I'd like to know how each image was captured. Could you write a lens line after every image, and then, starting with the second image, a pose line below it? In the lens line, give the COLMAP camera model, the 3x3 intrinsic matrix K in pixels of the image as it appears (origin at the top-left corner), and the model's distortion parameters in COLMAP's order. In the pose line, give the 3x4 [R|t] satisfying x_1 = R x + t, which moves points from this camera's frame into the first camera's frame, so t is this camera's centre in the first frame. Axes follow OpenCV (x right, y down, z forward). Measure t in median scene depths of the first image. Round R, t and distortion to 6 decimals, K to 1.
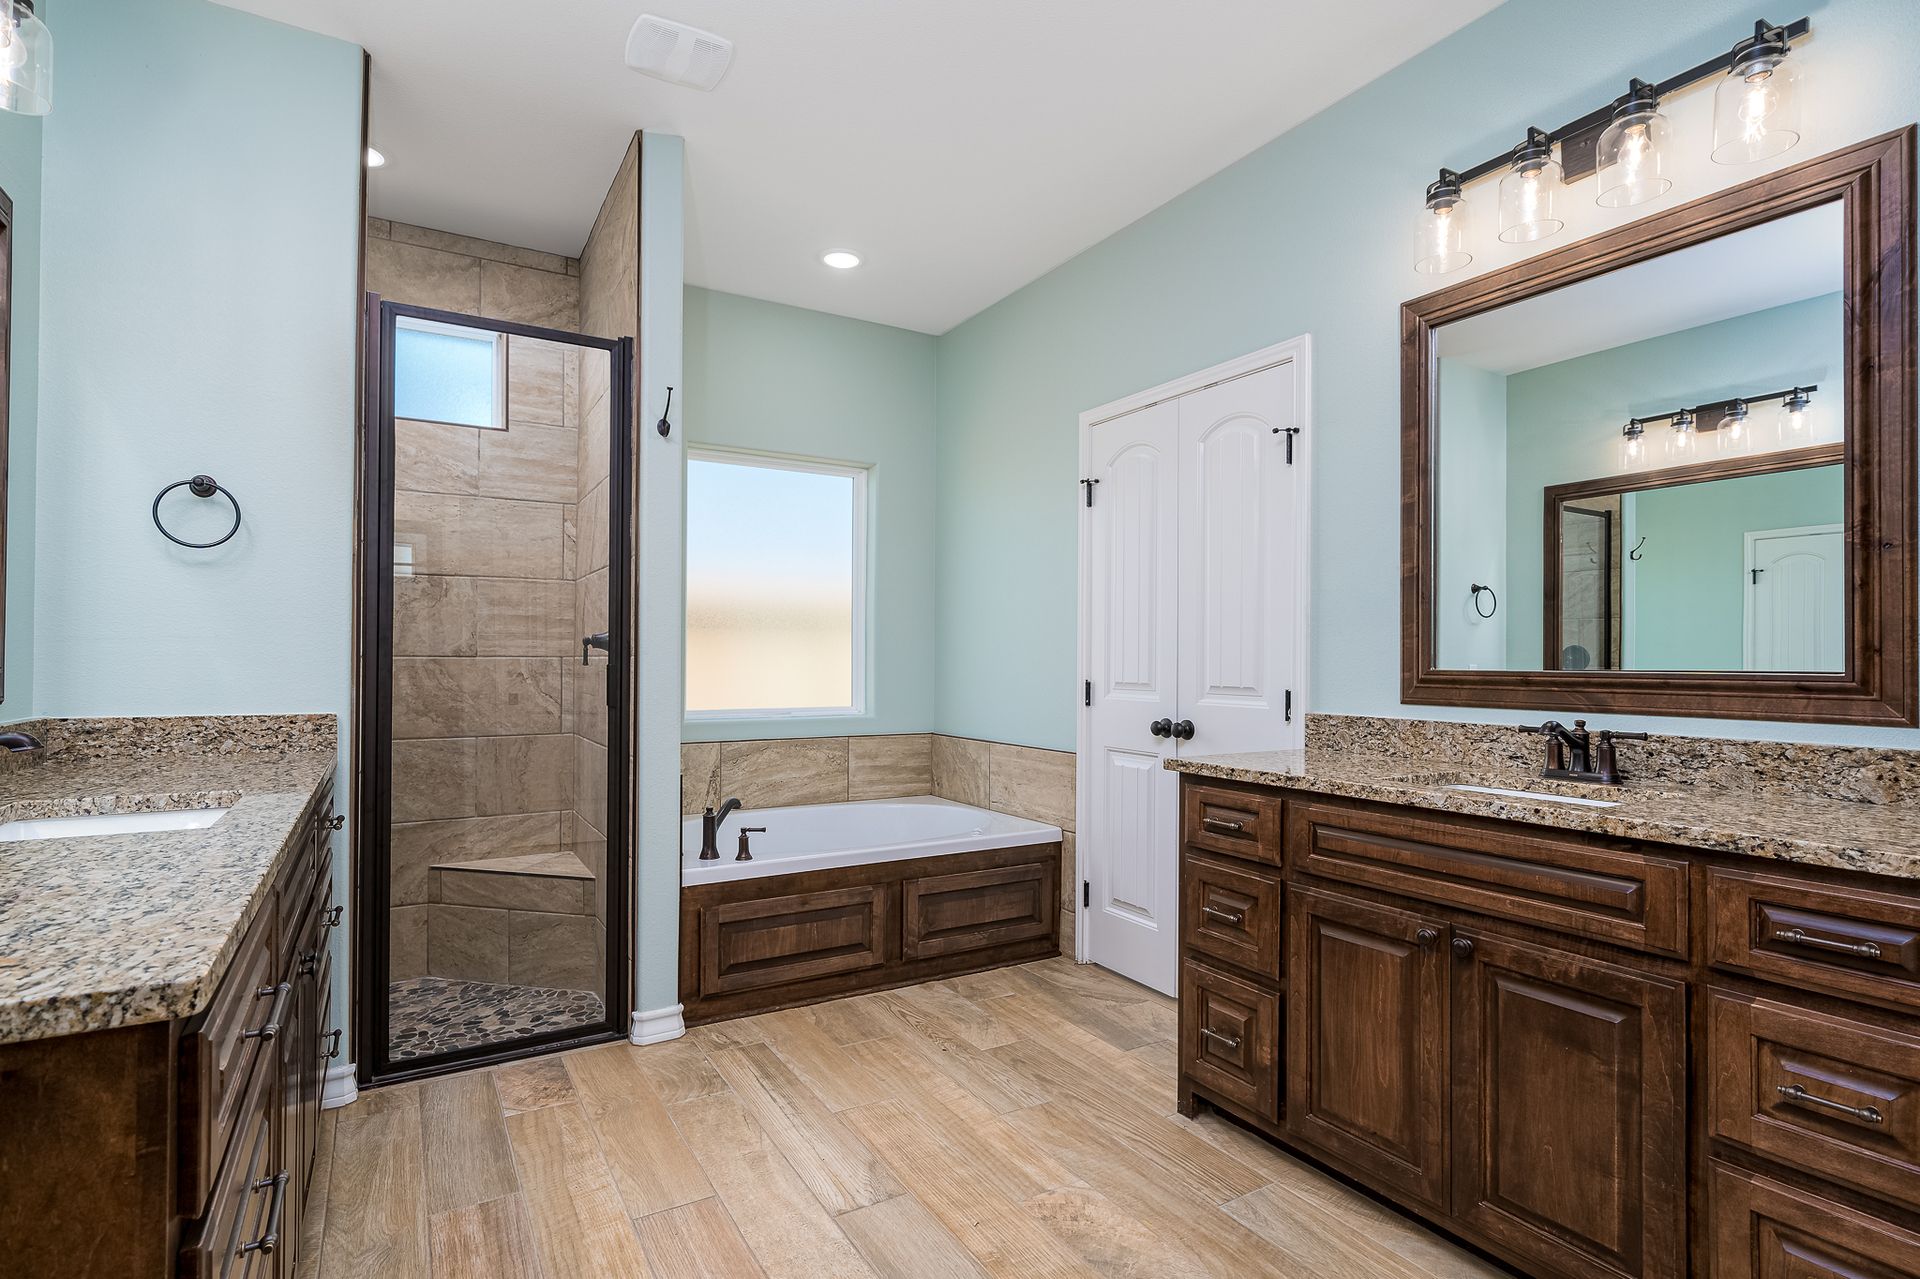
lens RADIAL K [[945.0, 0, 954.9], [0, 945.0, 650.3], [0, 0, 1]] dist [-0.002932, -0.000013]
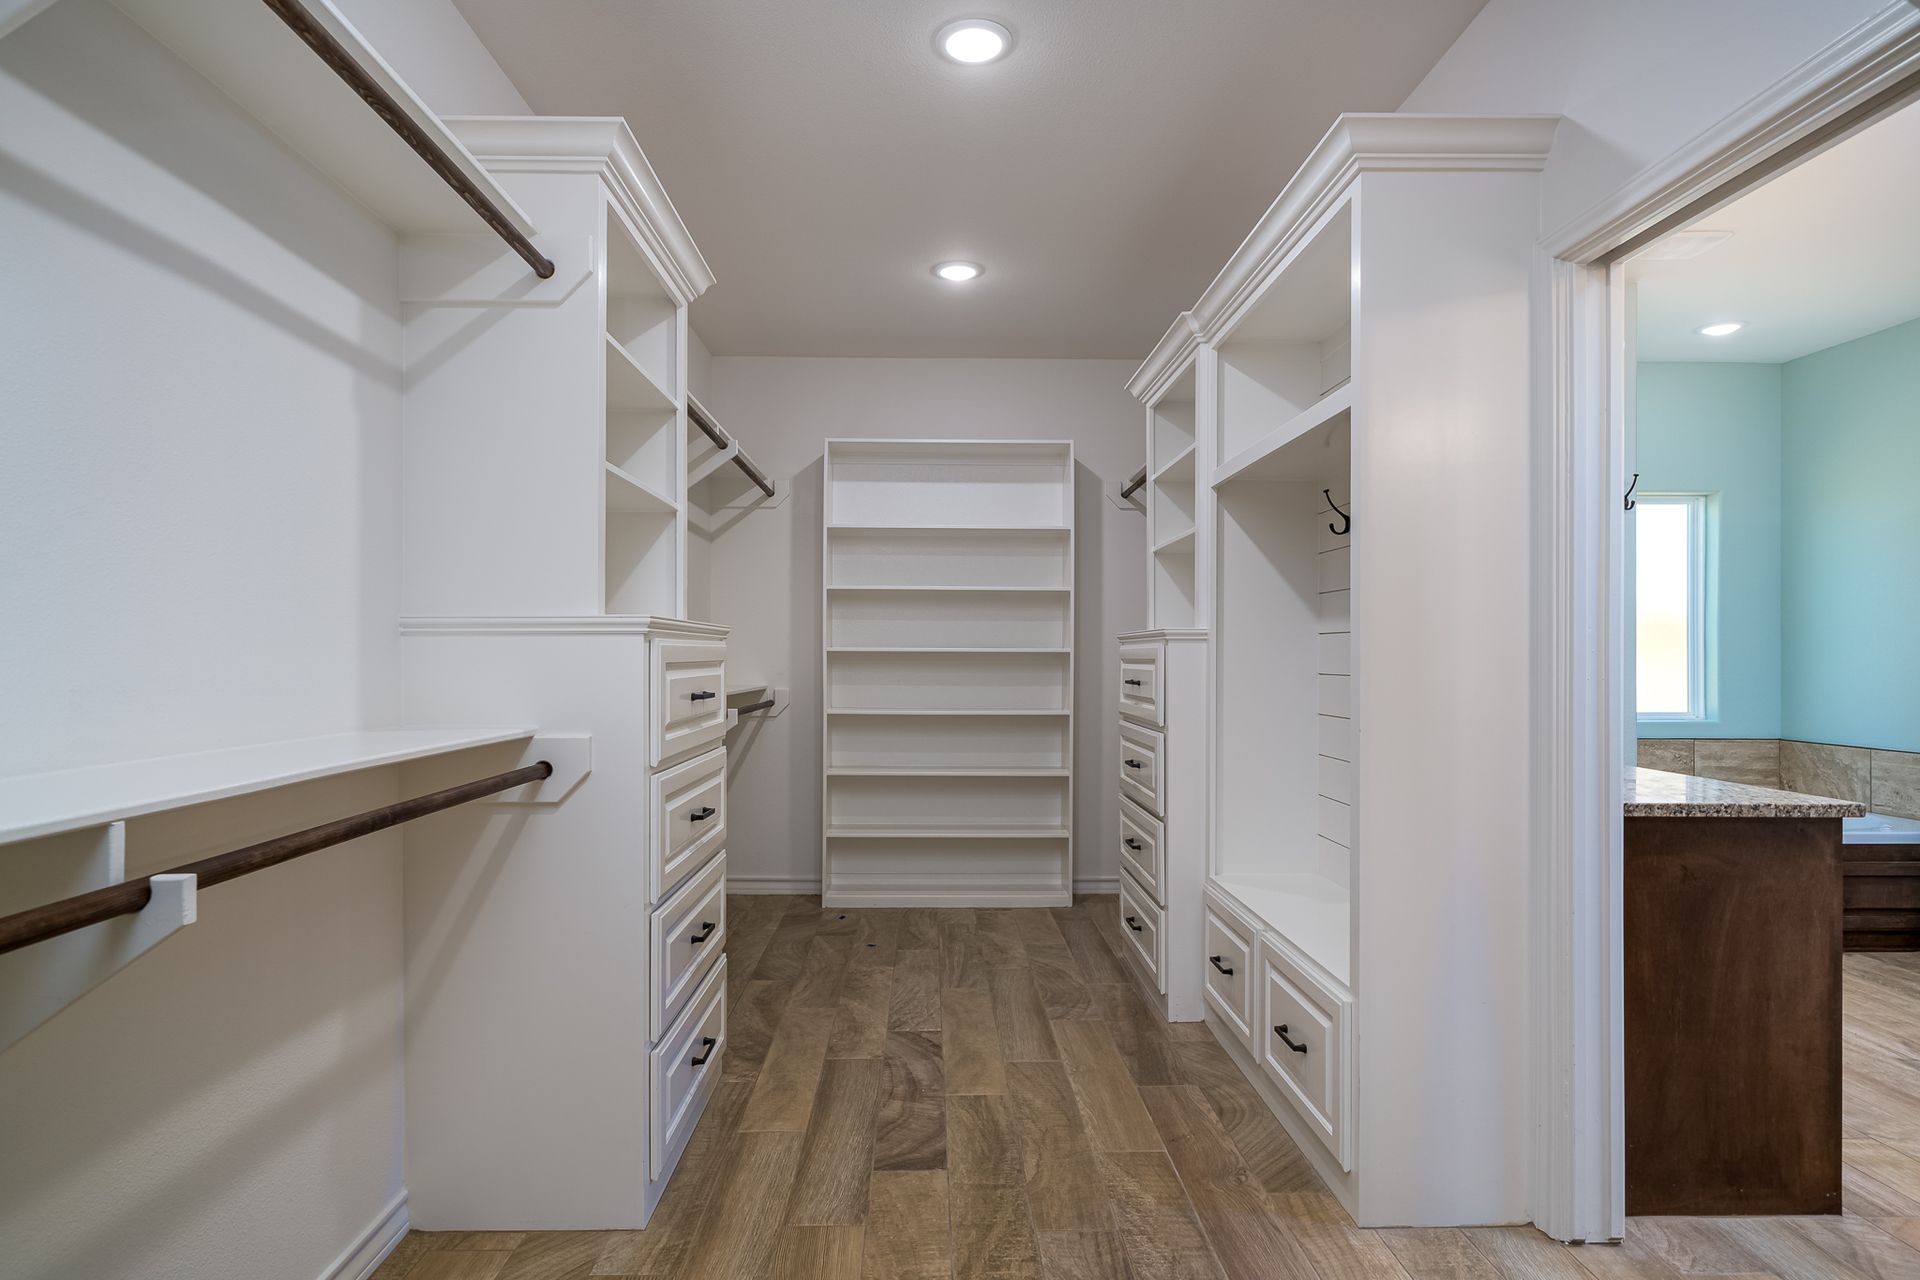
lens RADIAL K [[1000.8, 0, 953.8], [0, 1000.8, 652.2], [0, 0, 1]] dist [-0.007469, -0.000836]
pose [[0.855537, -0.004964, -0.517718, -0.320186], [0.007189, 0.999972, 0.002293, -0.025948], [0.517692, -0.005684, 0.855548, -0.587670]]
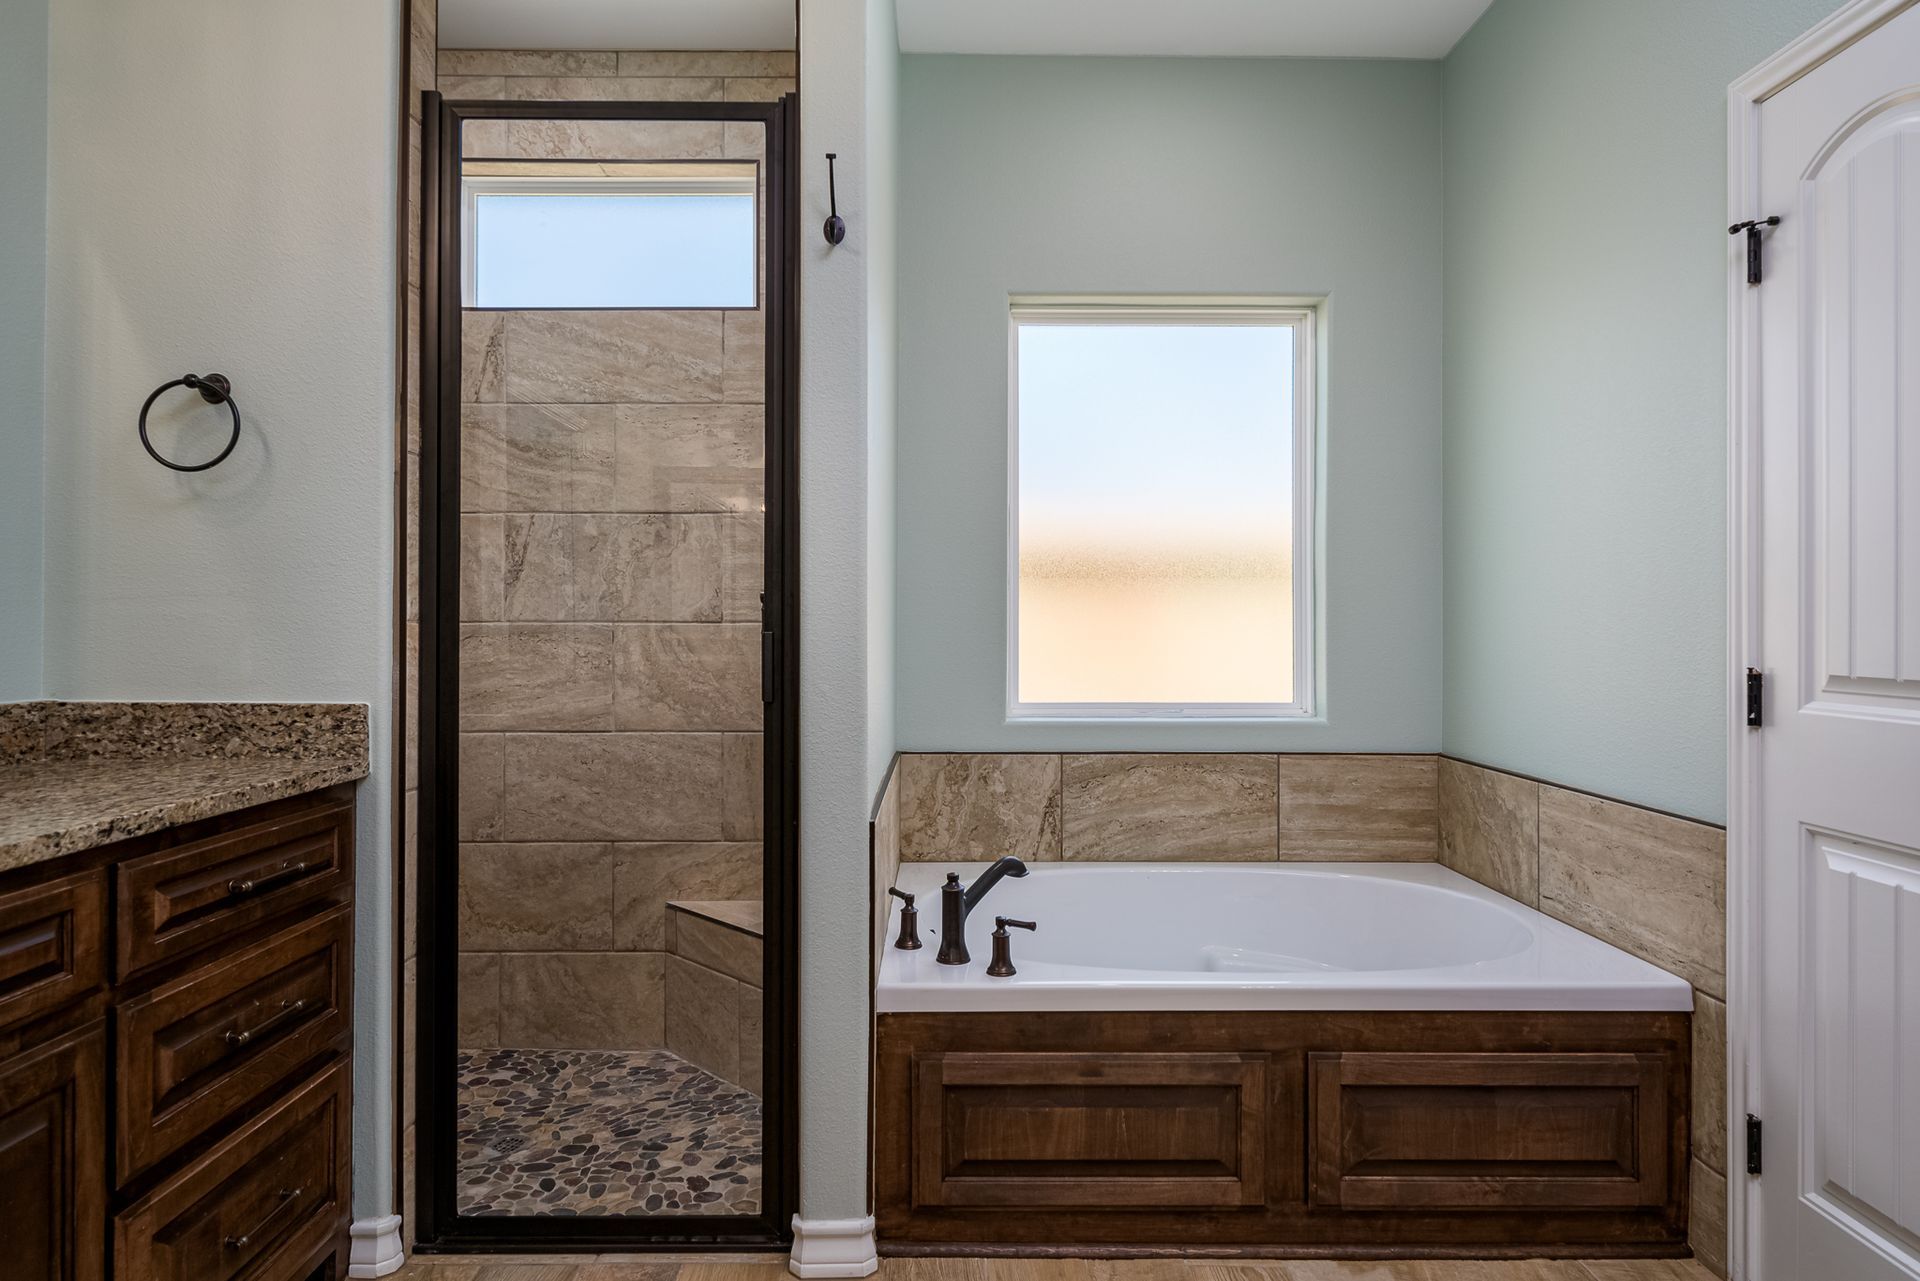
lens RADIAL K [[1118.6, 0, 927.1], [0, 1118.6, 615.8], [0, 0, 1]] dist [-0.002380, 0.004198]
pose [[0.858426, -0.006436, -0.512897, 0.077778], [0.005940, 0.999979, -0.002606, 0.005039], [0.512903, -0.000809, 0.858446, 0.349016]]
